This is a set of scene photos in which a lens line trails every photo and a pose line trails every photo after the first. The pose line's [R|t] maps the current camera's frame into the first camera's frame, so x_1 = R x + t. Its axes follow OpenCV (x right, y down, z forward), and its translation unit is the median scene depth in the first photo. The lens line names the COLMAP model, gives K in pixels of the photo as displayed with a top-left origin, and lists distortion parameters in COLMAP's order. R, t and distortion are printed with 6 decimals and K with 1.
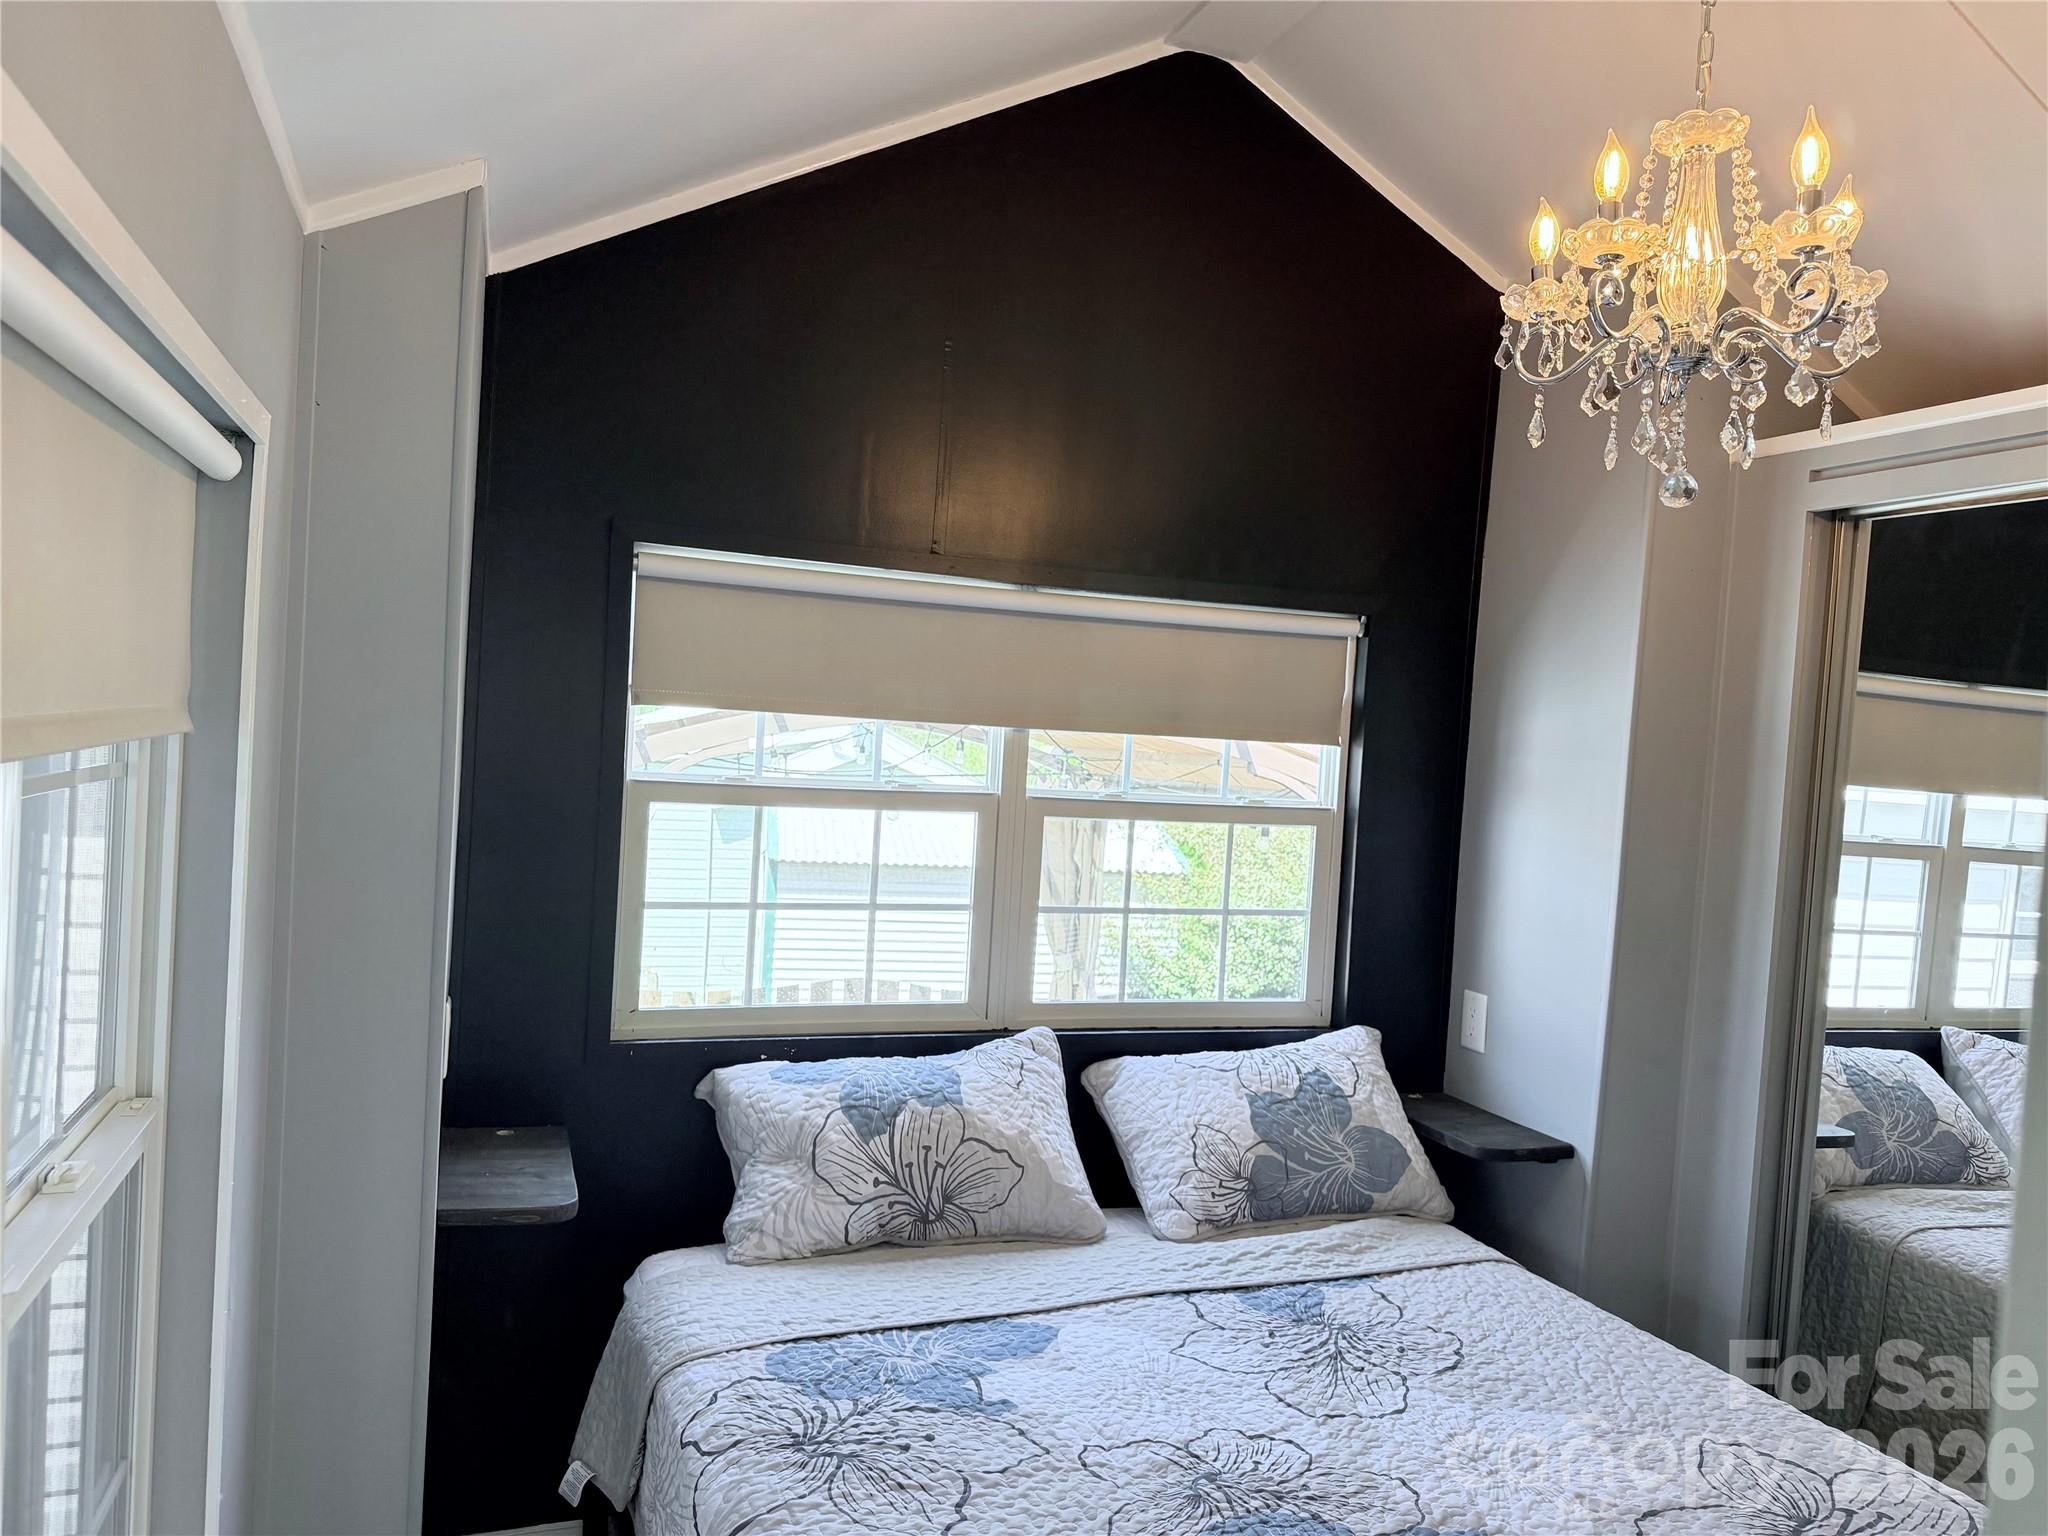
lens RADIAL K [[1476.7, 0, 1024.0], [0, 1476.7, 768.0], [0, 0, 1]] dist [0.071563, -0.089892]
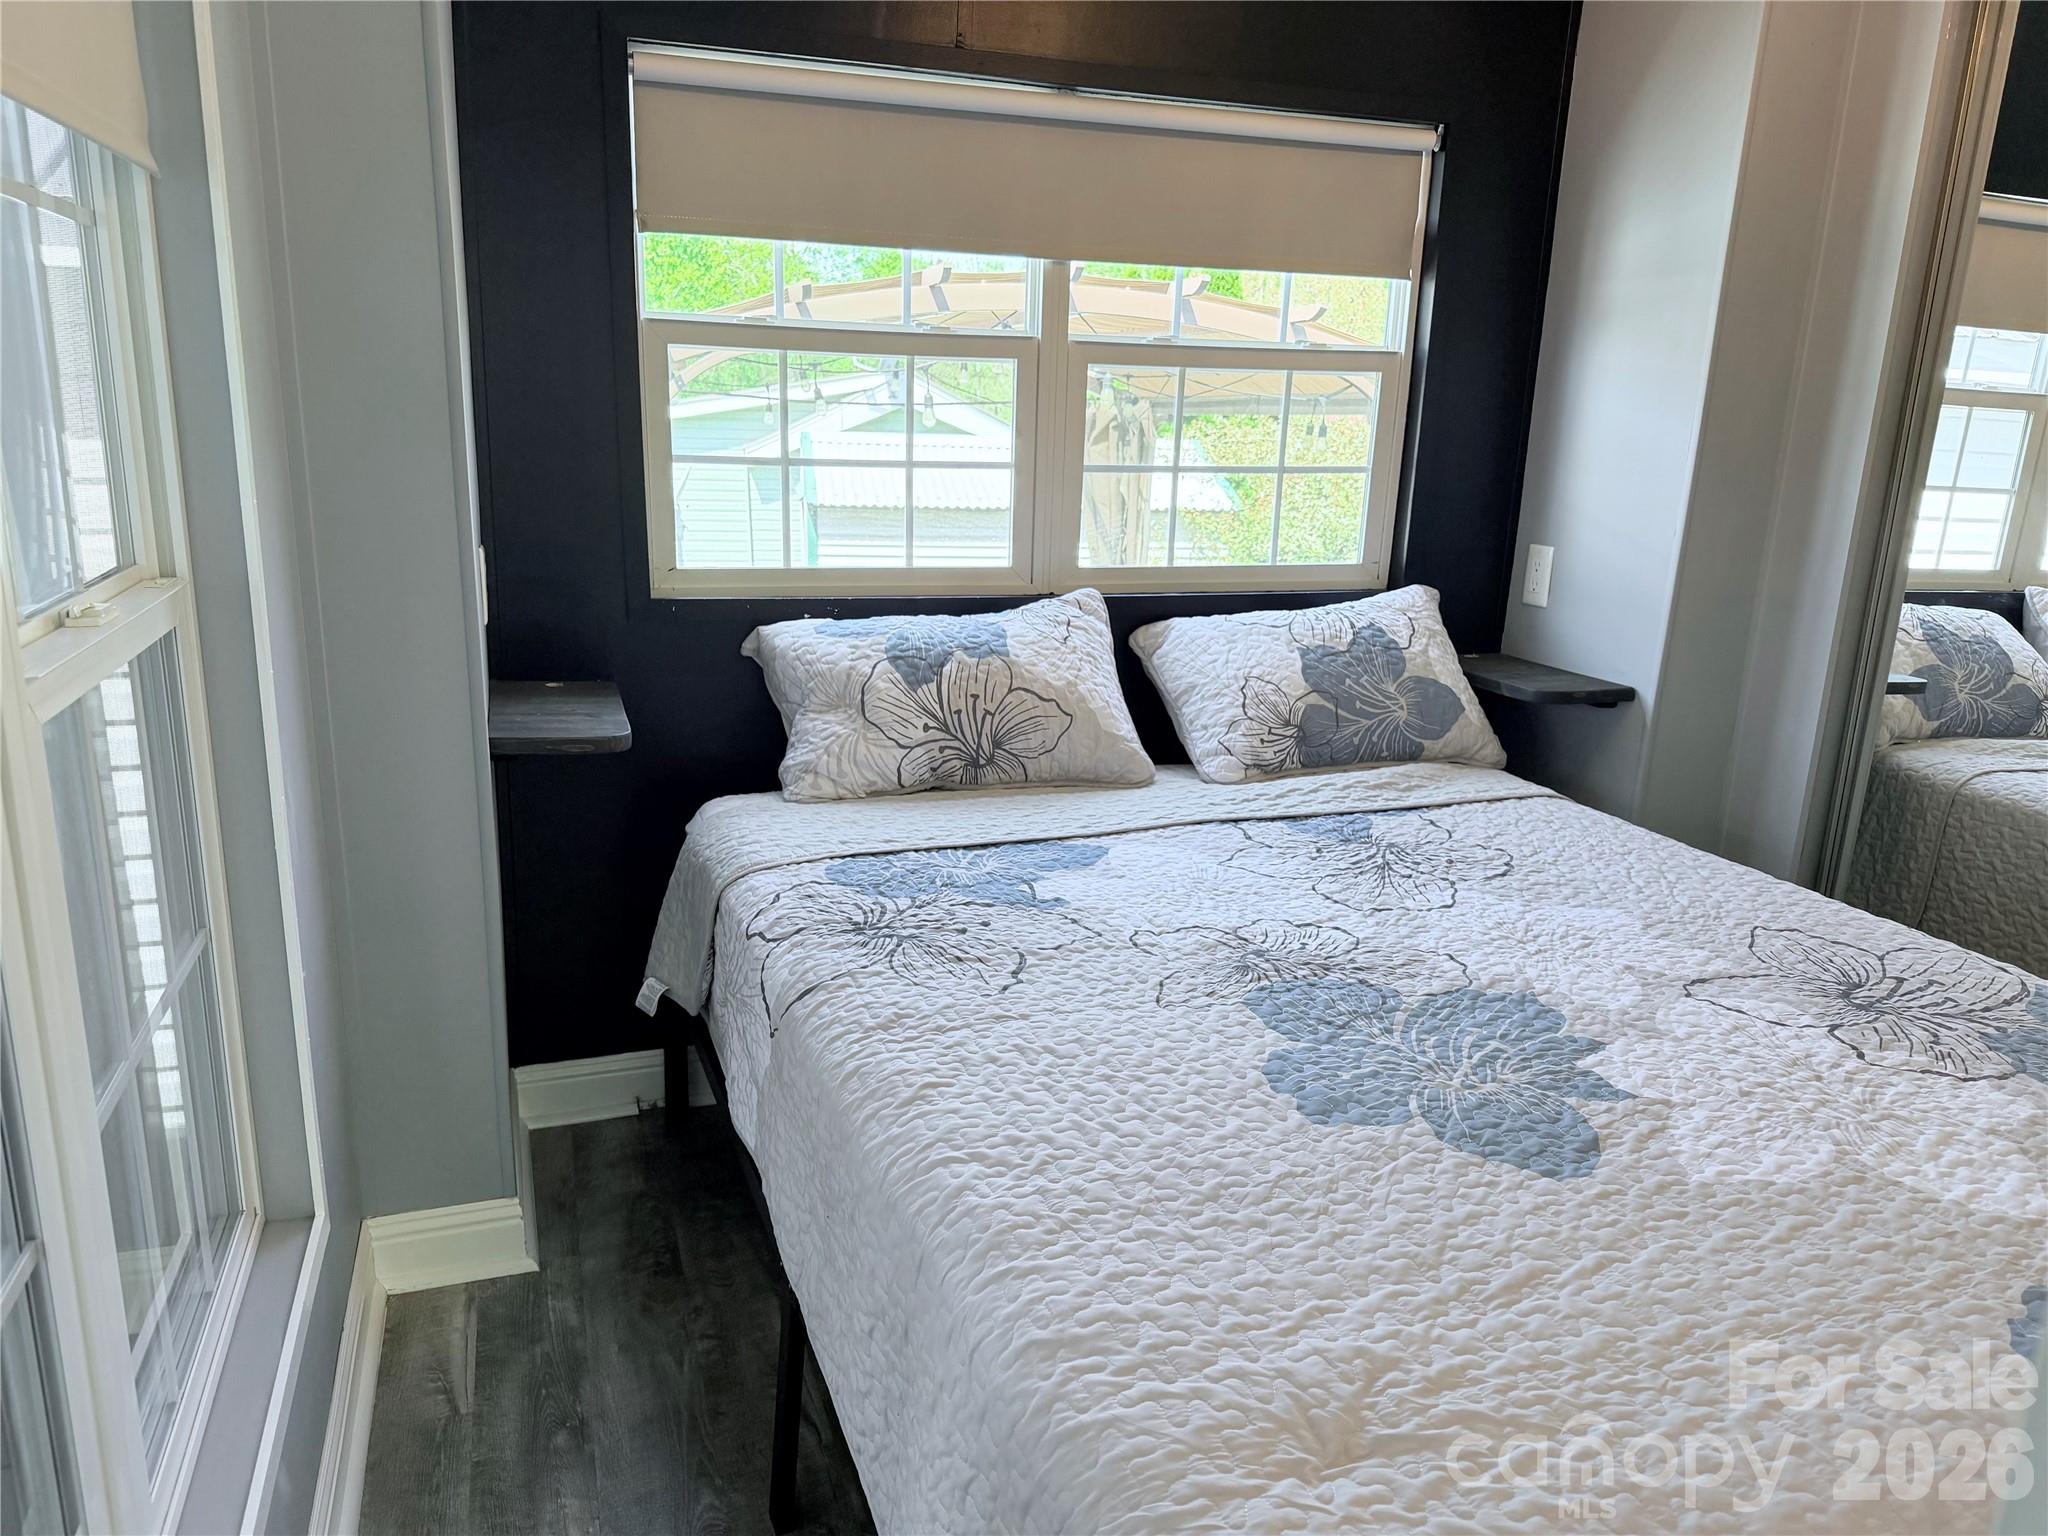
lens RADIAL K [[1464.5, 0, 1021.0], [0, 1464.5, 800.2], [0, 0, 1]] dist [0.118219, -0.171684]
pose [[0.999211, -0.017931, -0.035452, -0.000776], [0.025582, 0.973133, 0.228820, 0.098390], [0.030396, -0.229546, 0.972823, 0.023871]]
